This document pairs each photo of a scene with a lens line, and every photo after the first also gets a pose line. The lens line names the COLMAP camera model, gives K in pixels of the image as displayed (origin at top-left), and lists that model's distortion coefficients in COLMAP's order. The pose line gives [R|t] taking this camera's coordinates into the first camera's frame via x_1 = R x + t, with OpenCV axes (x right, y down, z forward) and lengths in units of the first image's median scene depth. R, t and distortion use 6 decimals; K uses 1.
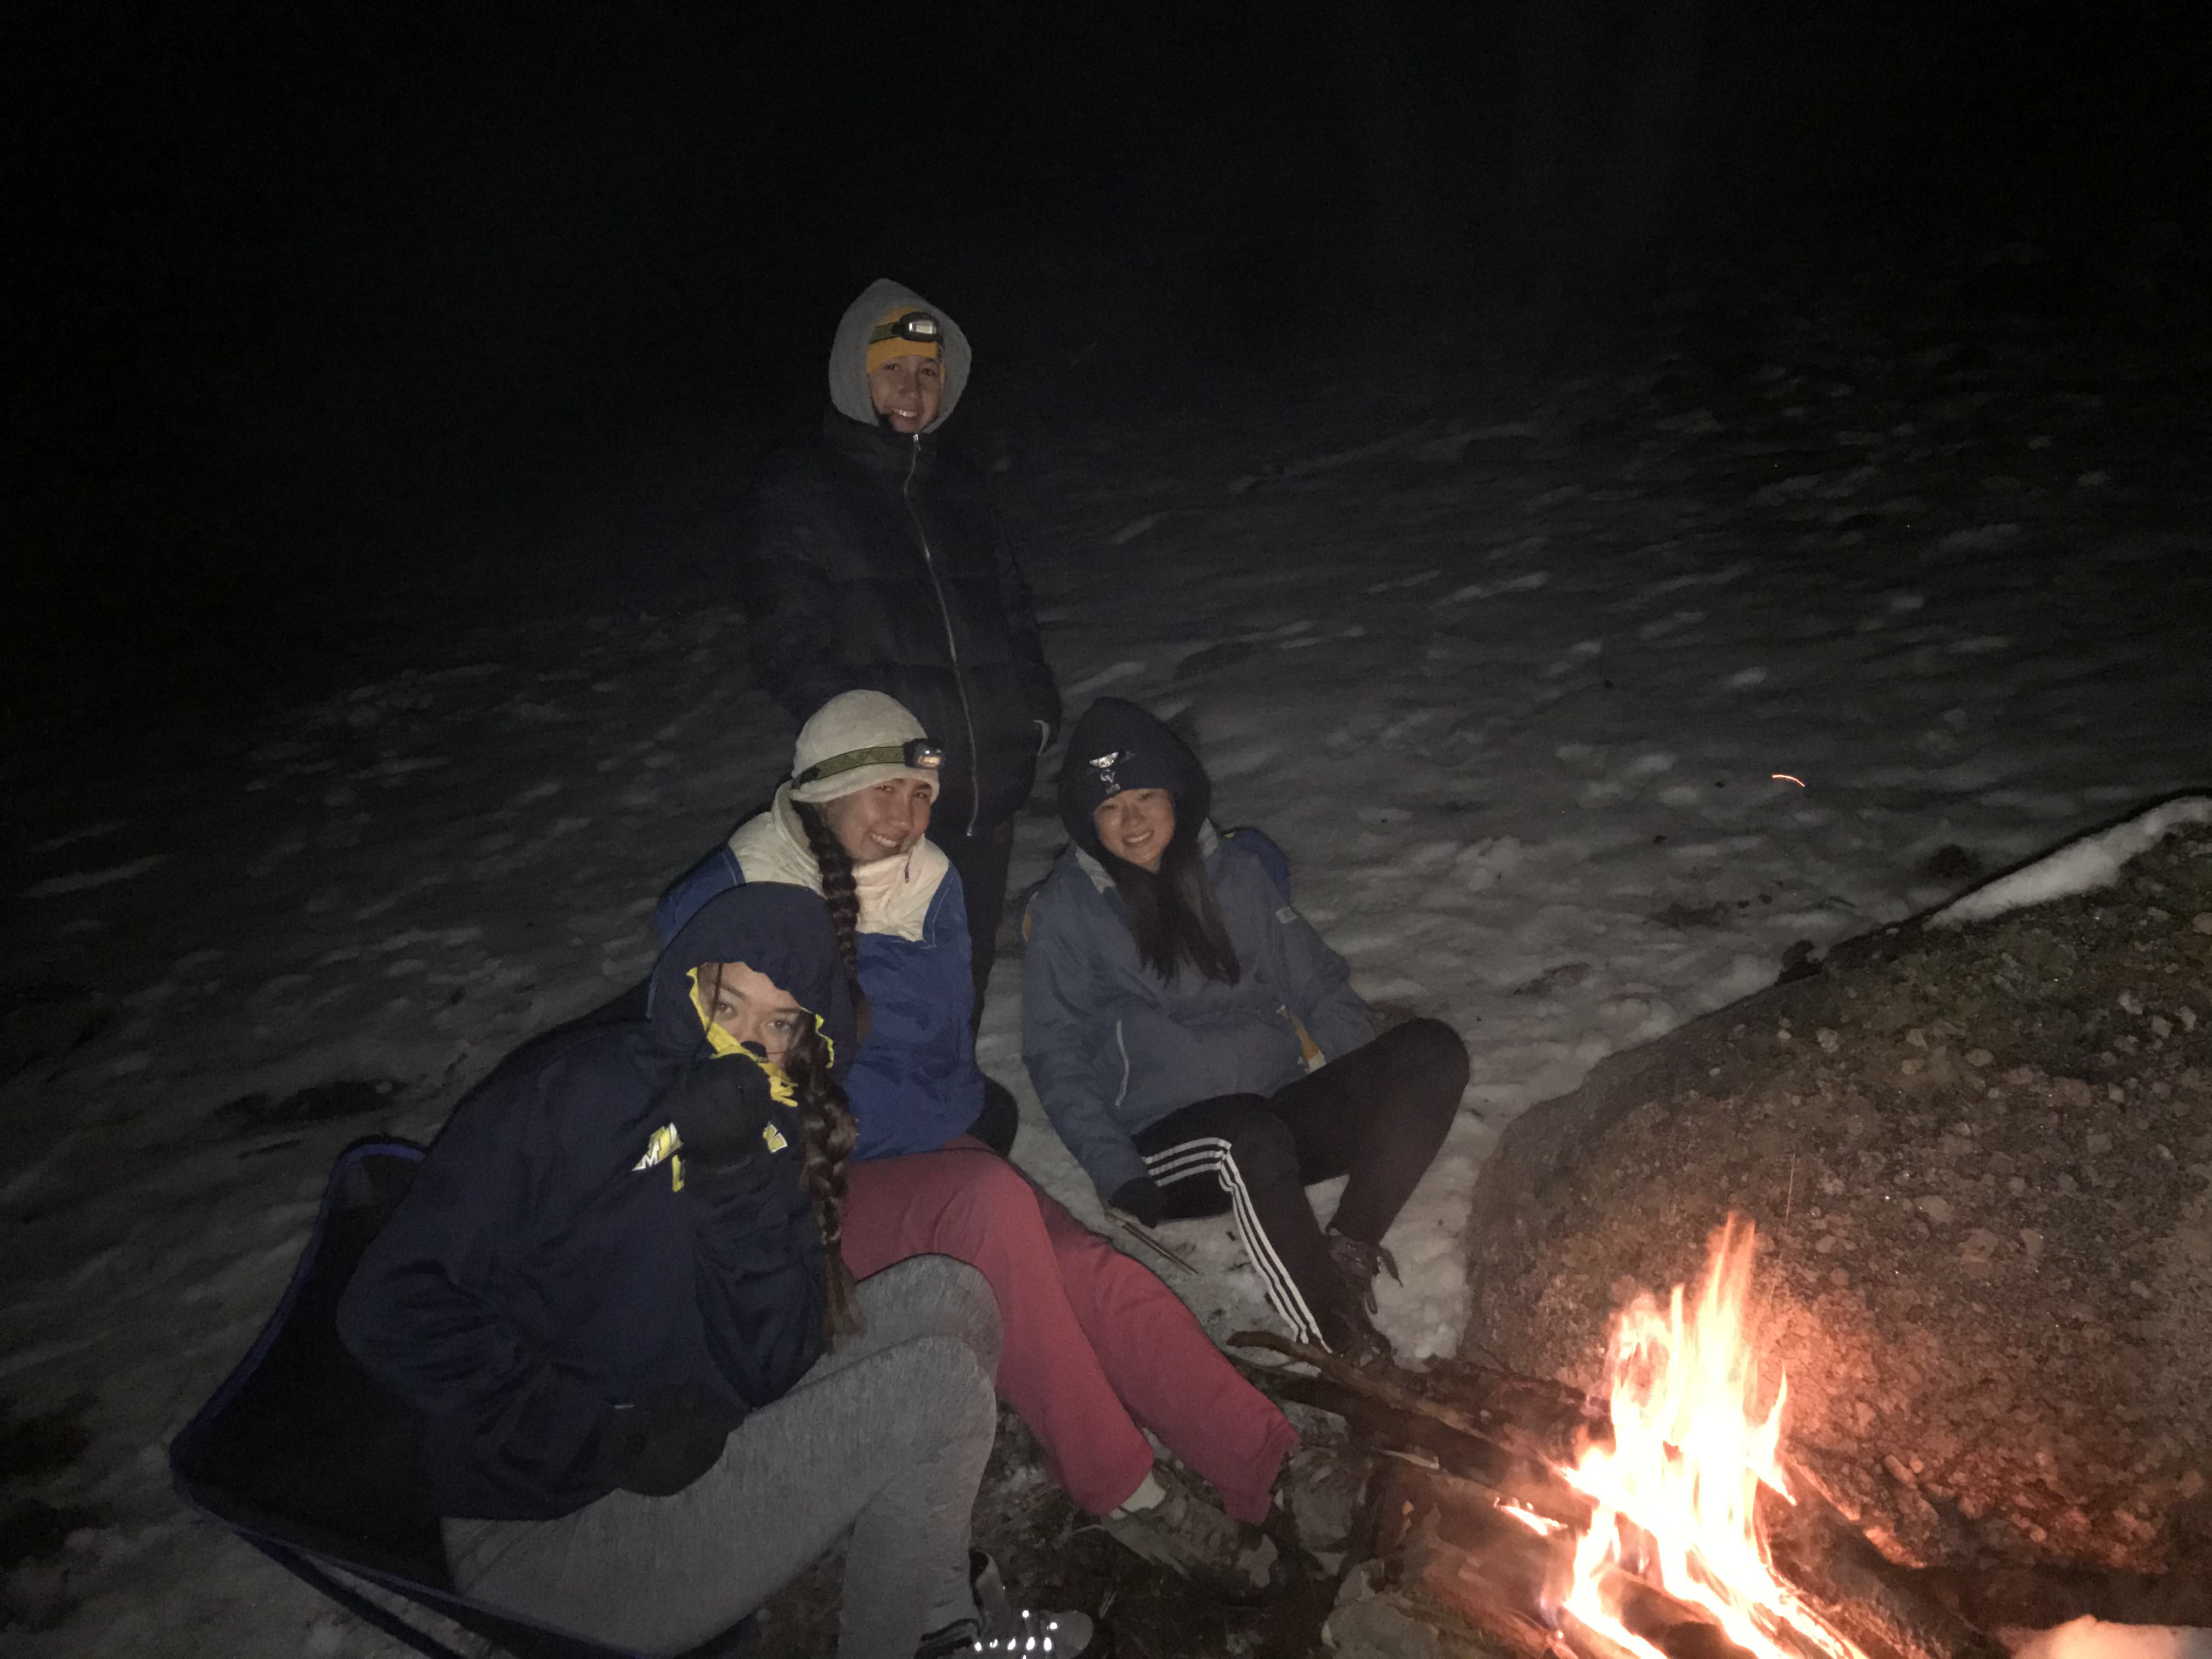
lens RADIAL K [[1783.9, 0, 1108.0], [0, 1783.9, 837.8], [0, 0, 1]] dist [0.000207, -0.005308]
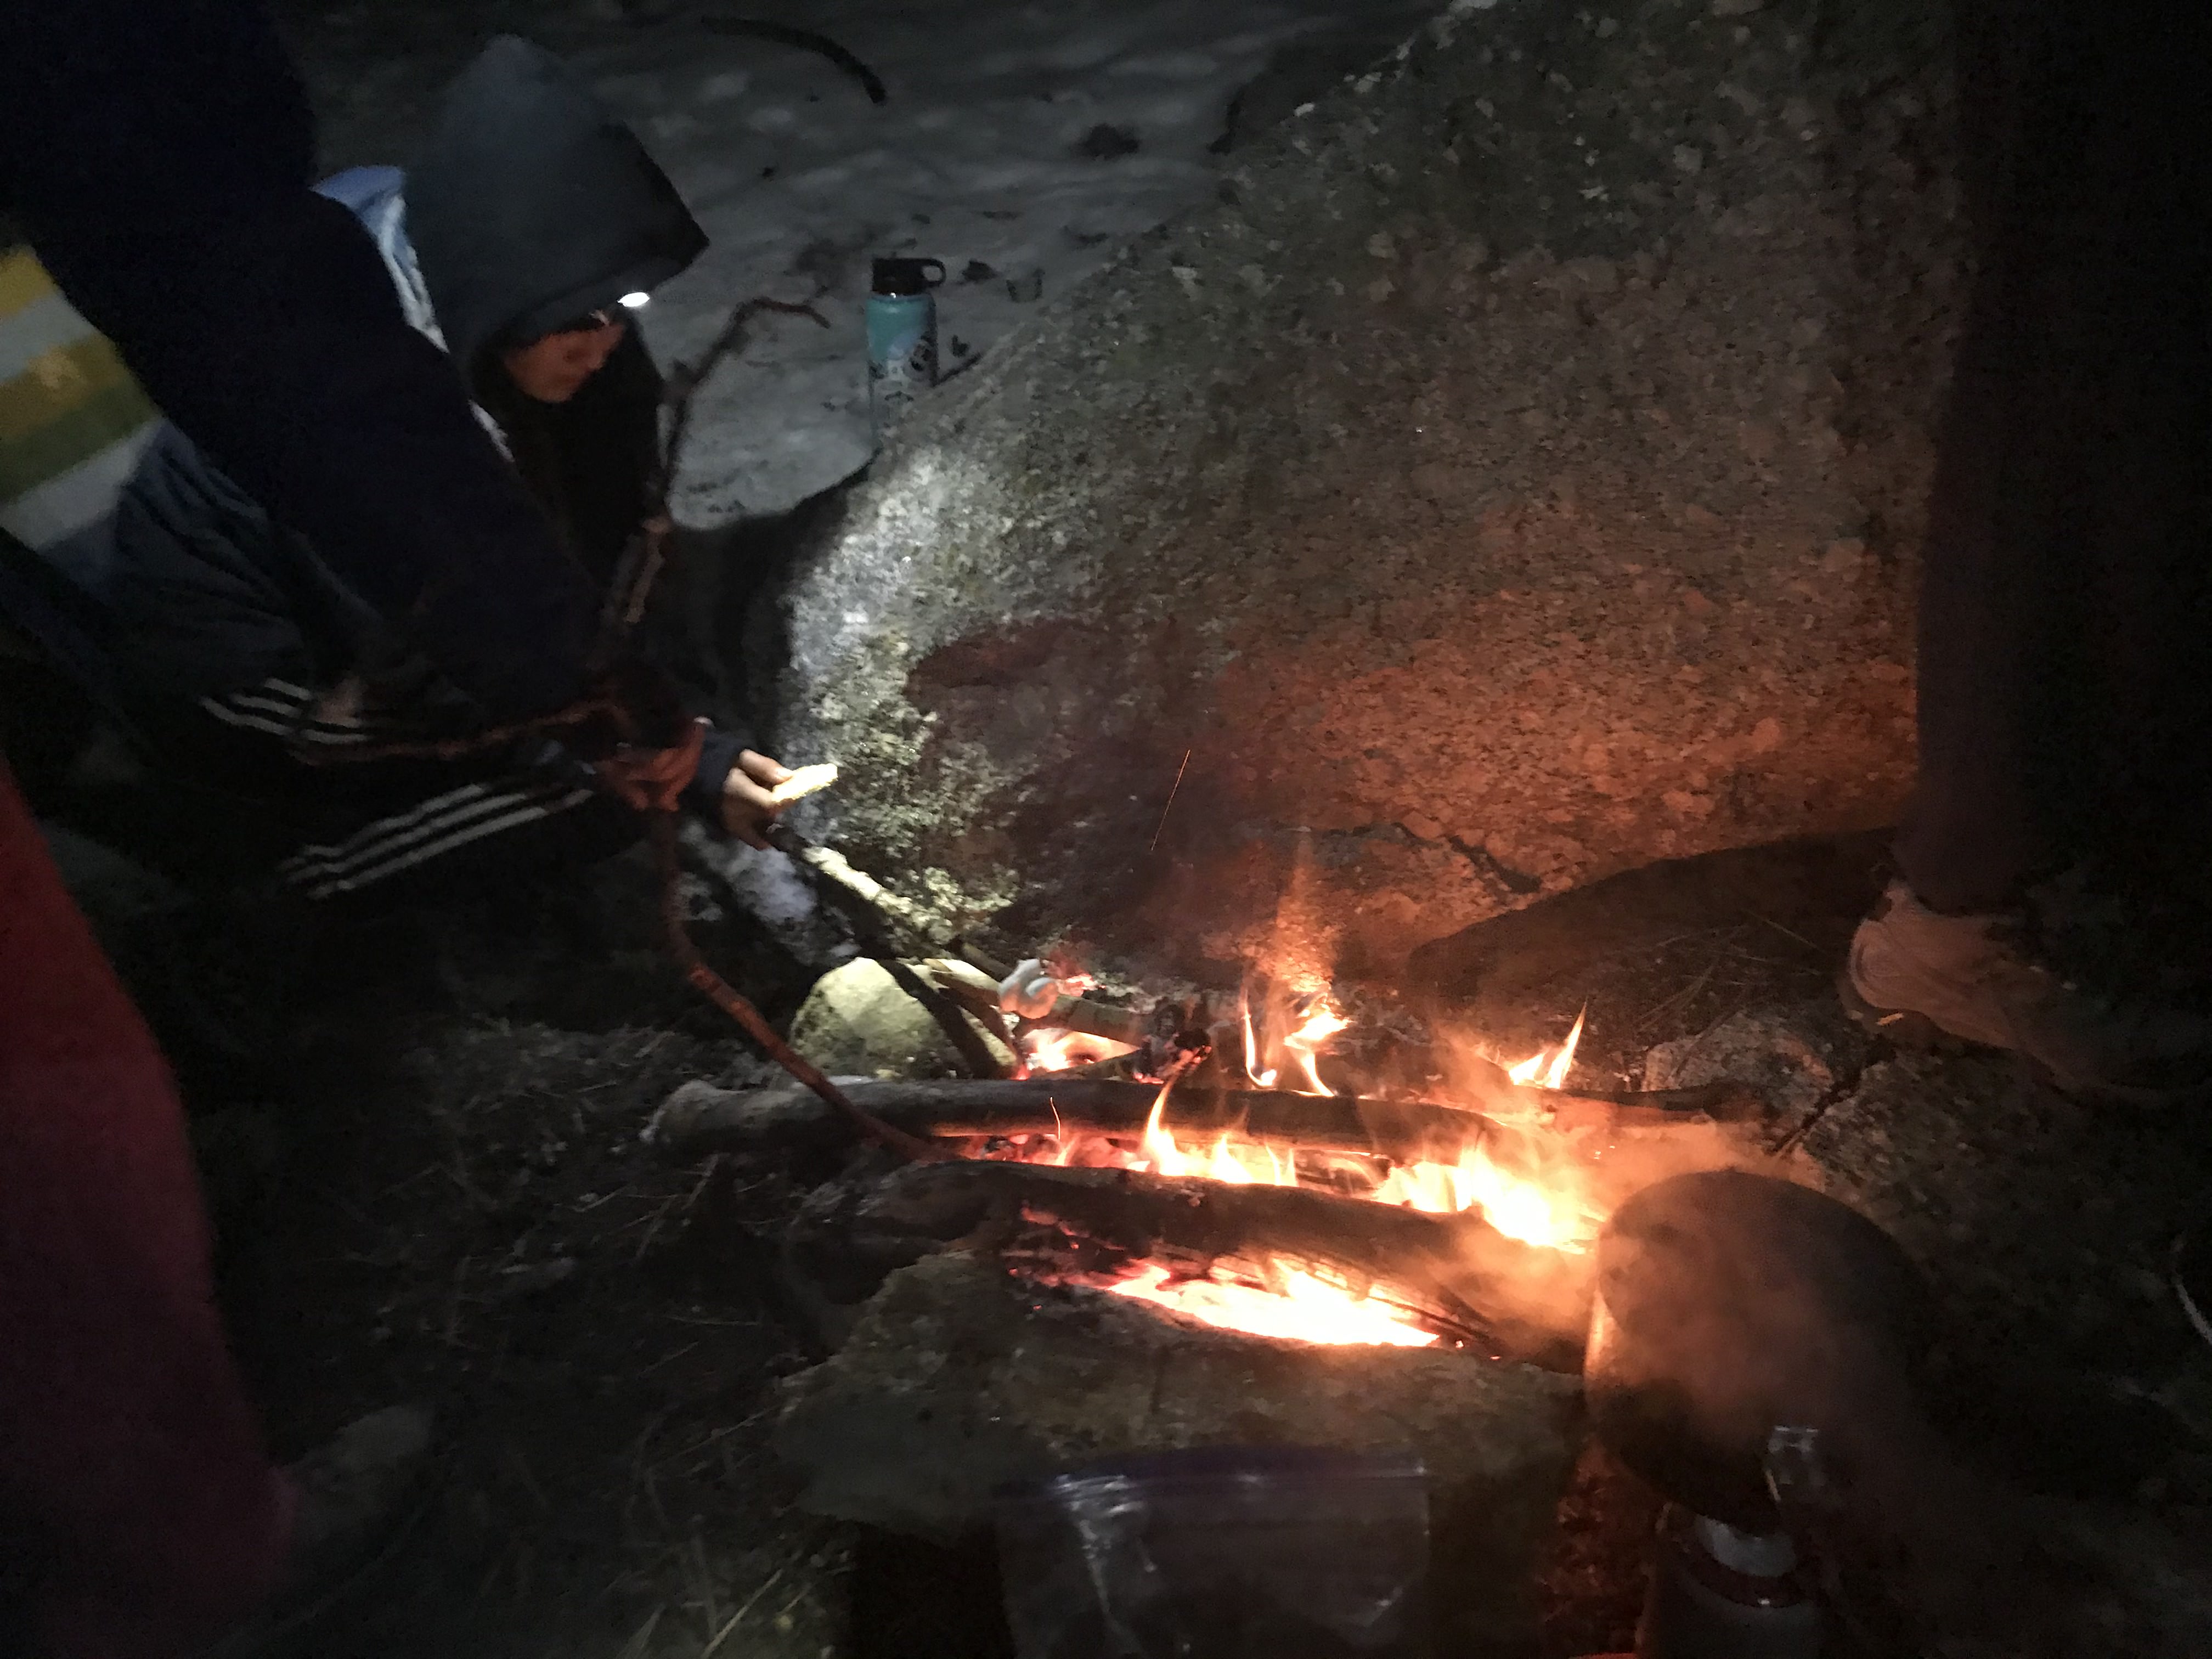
lens RADIAL K [[1783.9, 0, 1090.5], [0, 1783.9, 825.5], [0, 0, 1]] dist [0.000207, -0.005308]
pose [[0.838269, -0.299038, 0.455940, -0.034731], [0.159740, 0.934189, 0.319019, 0.086009], [-0.521333, -0.194592, 0.830870, 0.447397]]
